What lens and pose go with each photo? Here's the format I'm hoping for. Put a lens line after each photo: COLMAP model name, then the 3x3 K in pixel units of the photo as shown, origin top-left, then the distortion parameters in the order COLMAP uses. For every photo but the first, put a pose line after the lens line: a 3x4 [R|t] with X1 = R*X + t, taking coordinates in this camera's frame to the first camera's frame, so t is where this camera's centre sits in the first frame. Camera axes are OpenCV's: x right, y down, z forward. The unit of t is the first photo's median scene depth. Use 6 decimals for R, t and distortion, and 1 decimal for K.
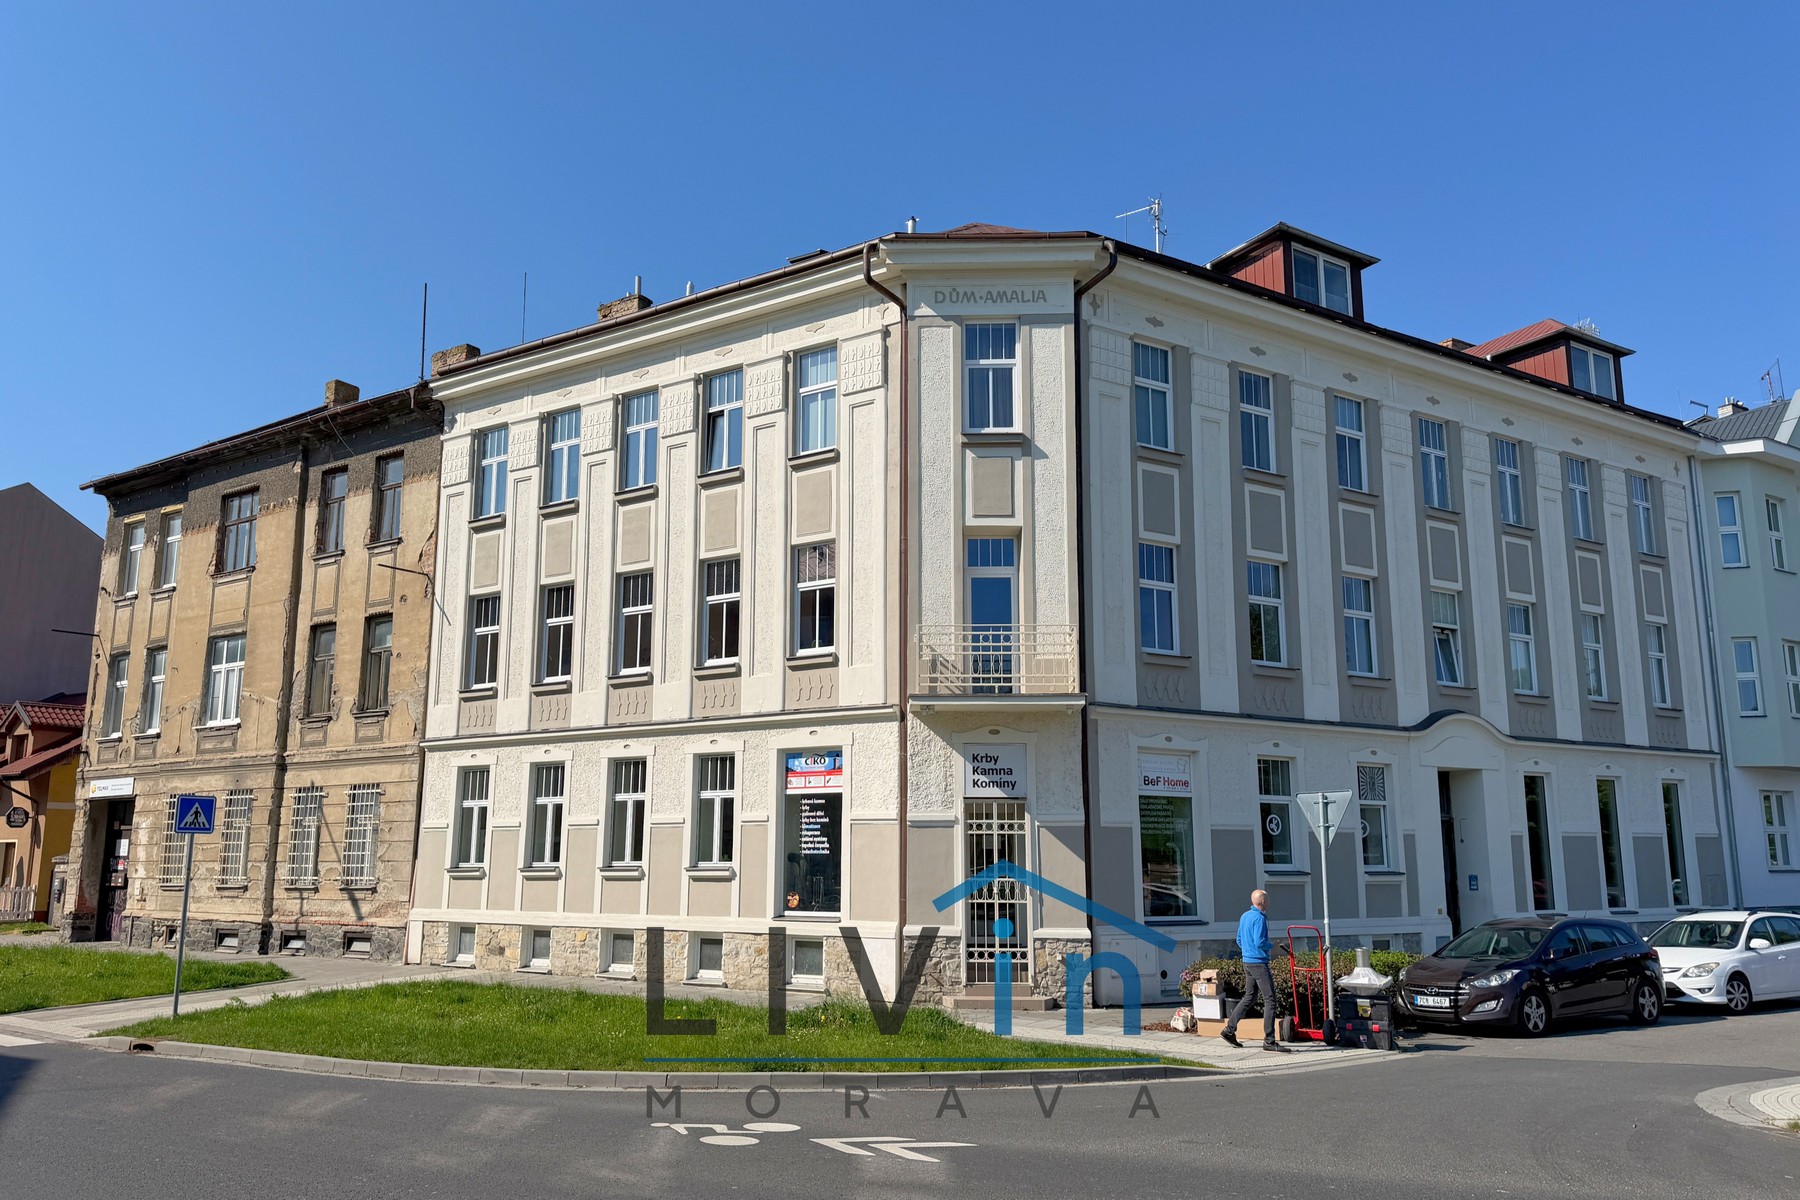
lens RADIAL K [[1240.1, 0, 900.1], [0, 1240.1, 597.9], [0, 0, 1]] dist [0.028798, -0.000351]
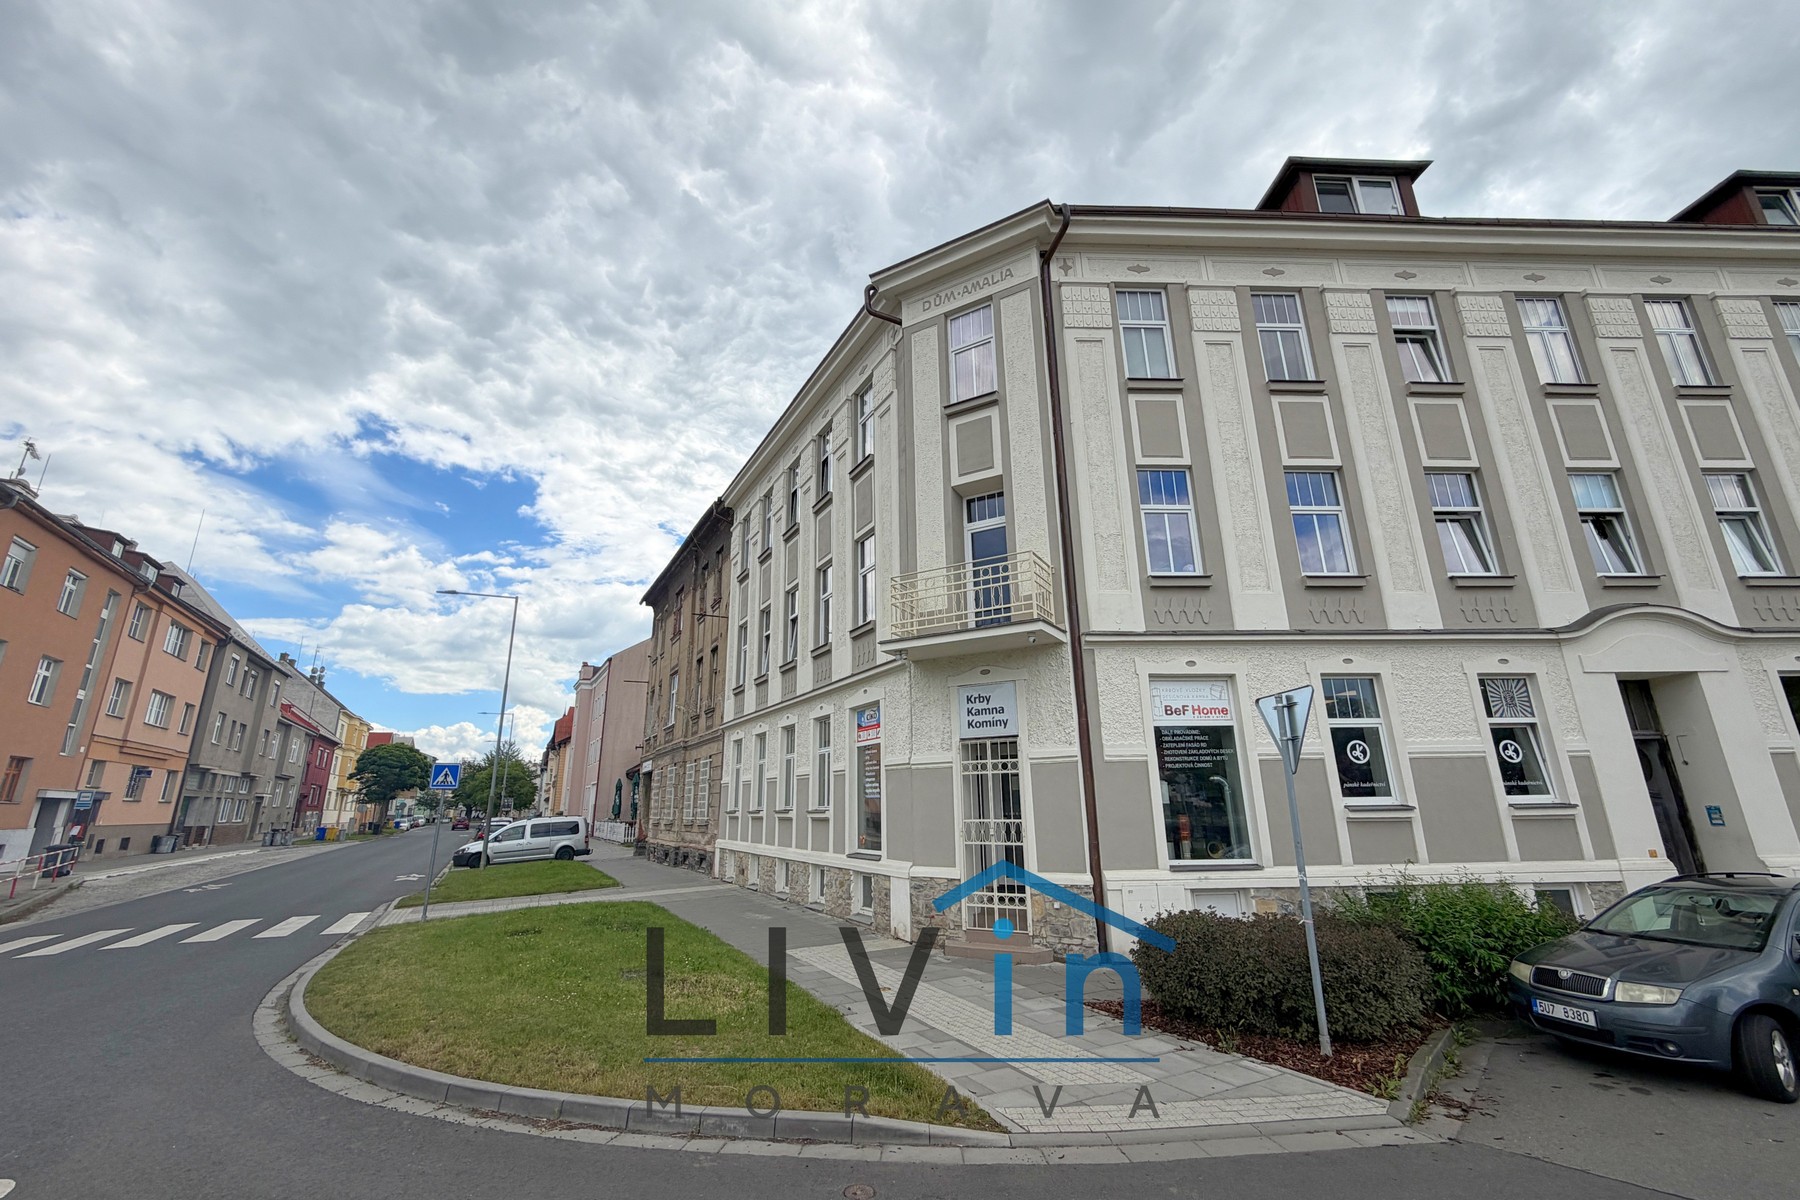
lens RADIAL K [[717.7, 0, 890.1], [0, 717.7, 591.1], [0, 0, 1]] dist [-0.000485, 0.000227]
pose [[0.882142, -0.150048, -0.446442, 0.268026], [0.114020, 0.987734, -0.106677, 0.091990], [0.456973, 0.043201, 0.888431, 0.420008]]
